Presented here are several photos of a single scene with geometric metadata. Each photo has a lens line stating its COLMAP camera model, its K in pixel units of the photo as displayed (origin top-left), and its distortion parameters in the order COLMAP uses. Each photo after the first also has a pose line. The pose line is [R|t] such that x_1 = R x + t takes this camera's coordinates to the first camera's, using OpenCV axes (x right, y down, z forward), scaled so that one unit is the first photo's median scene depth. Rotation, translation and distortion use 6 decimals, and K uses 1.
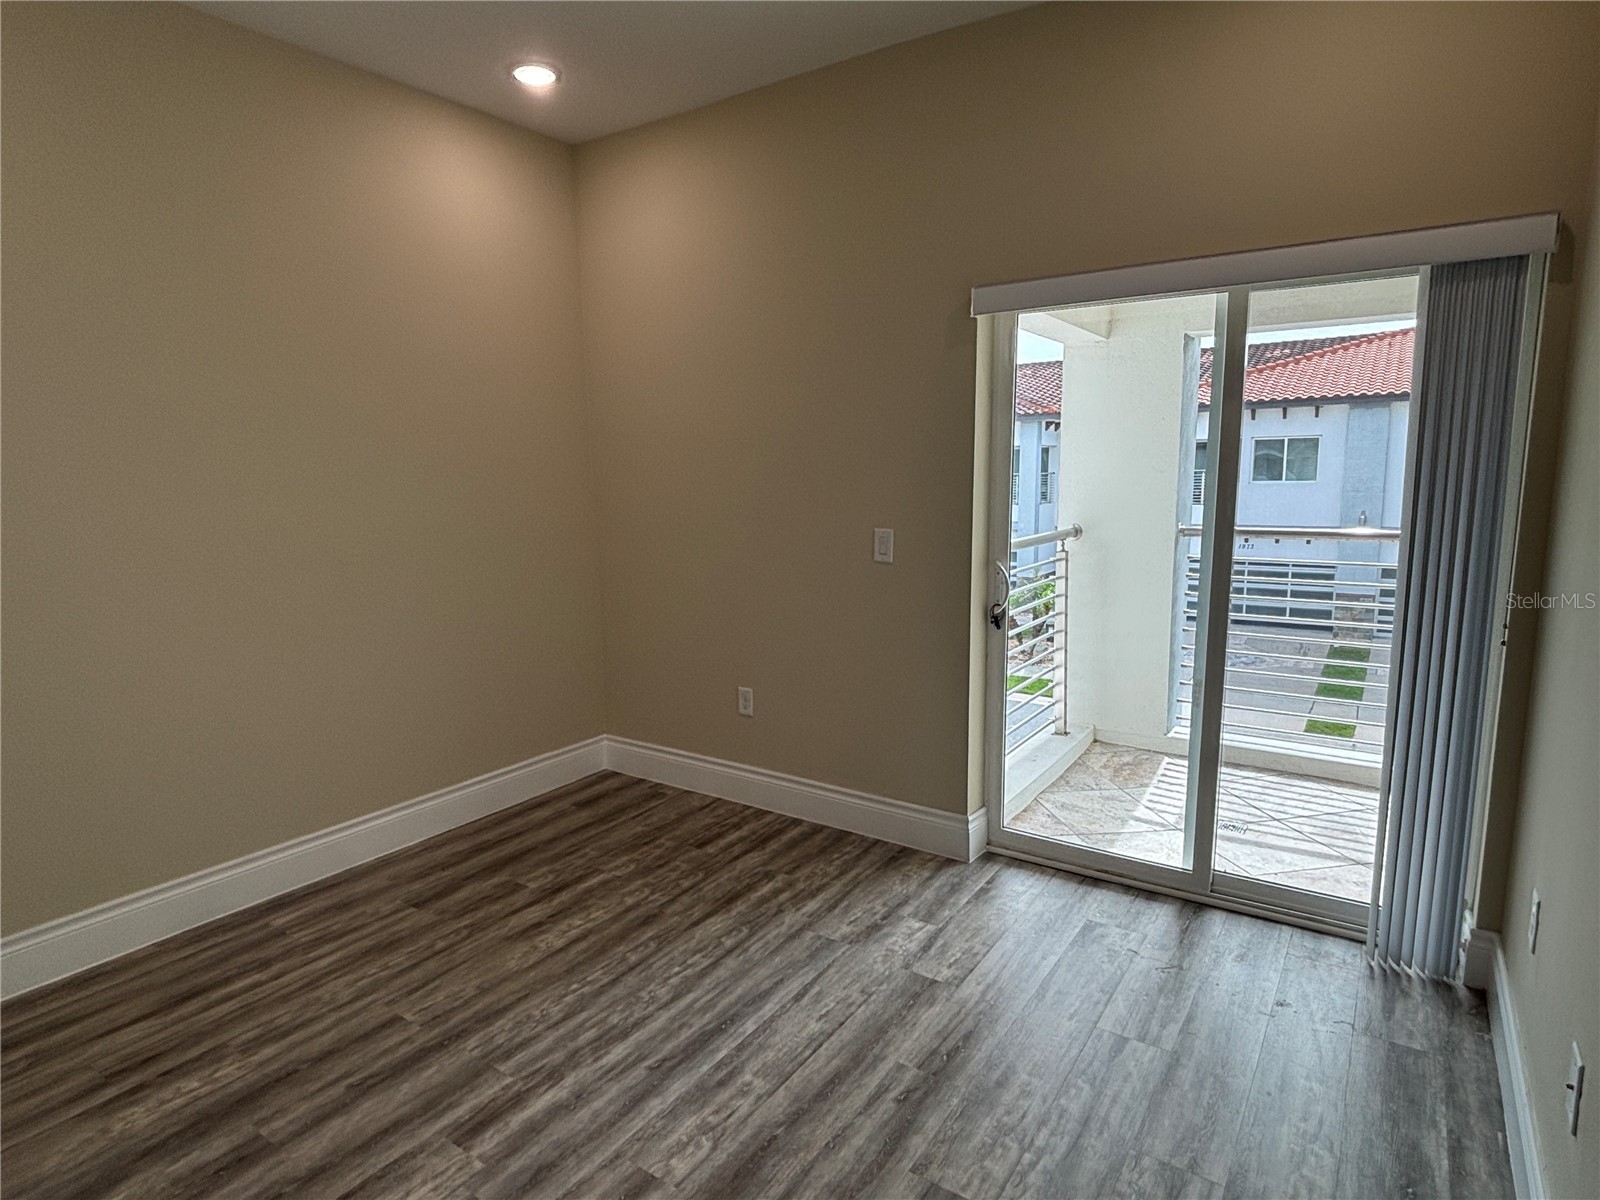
lens RADIAL K [[877.1, 0, 808.0], [0, 877.1, 594.6], [0, 0, 1]] dist [-0.000111, -0.000720]
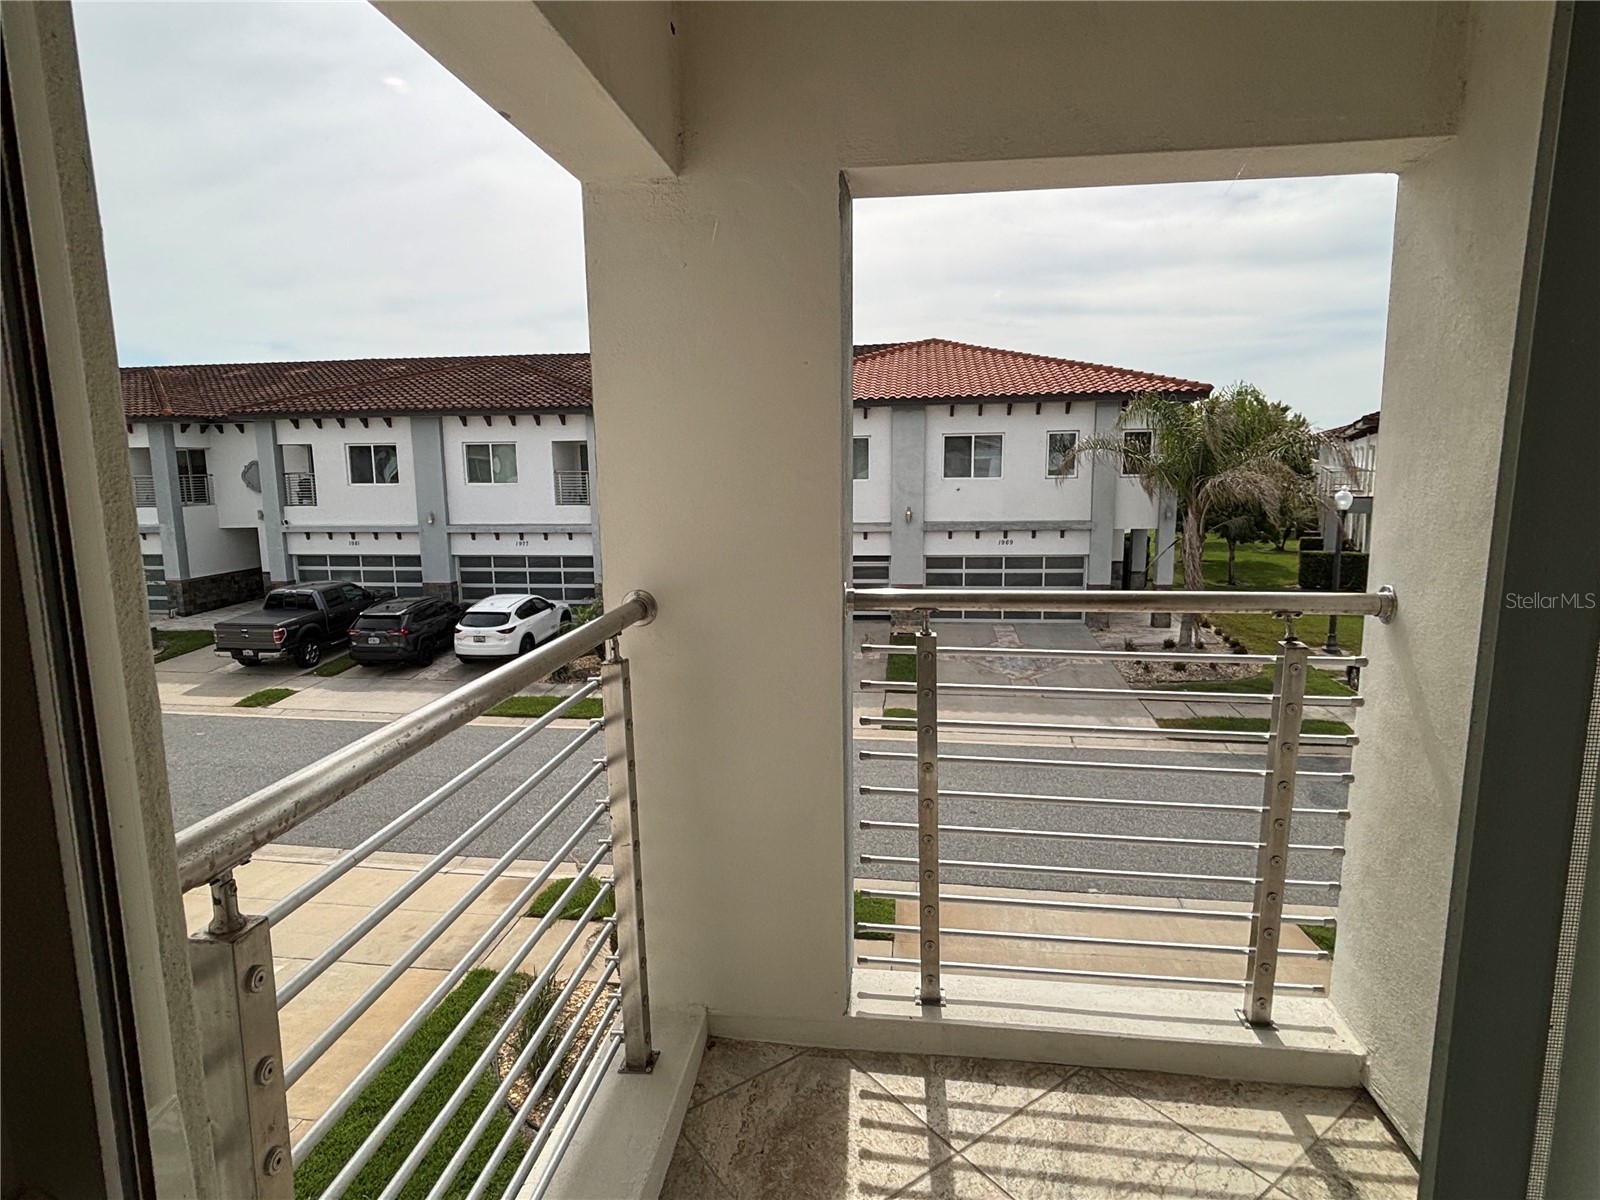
lens RADIAL K [[877.1, 0, 794.0], [0, 877.1, 593.9], [0, 0, 1]] dist [-0.000111, -0.000720]
pose [[0.897419, -0.067279, 0.436020, 0.176745], [0.067258, 0.997615, 0.015503, -0.084406], [-0.436023, 0.015414, 0.899803, 0.548929]]
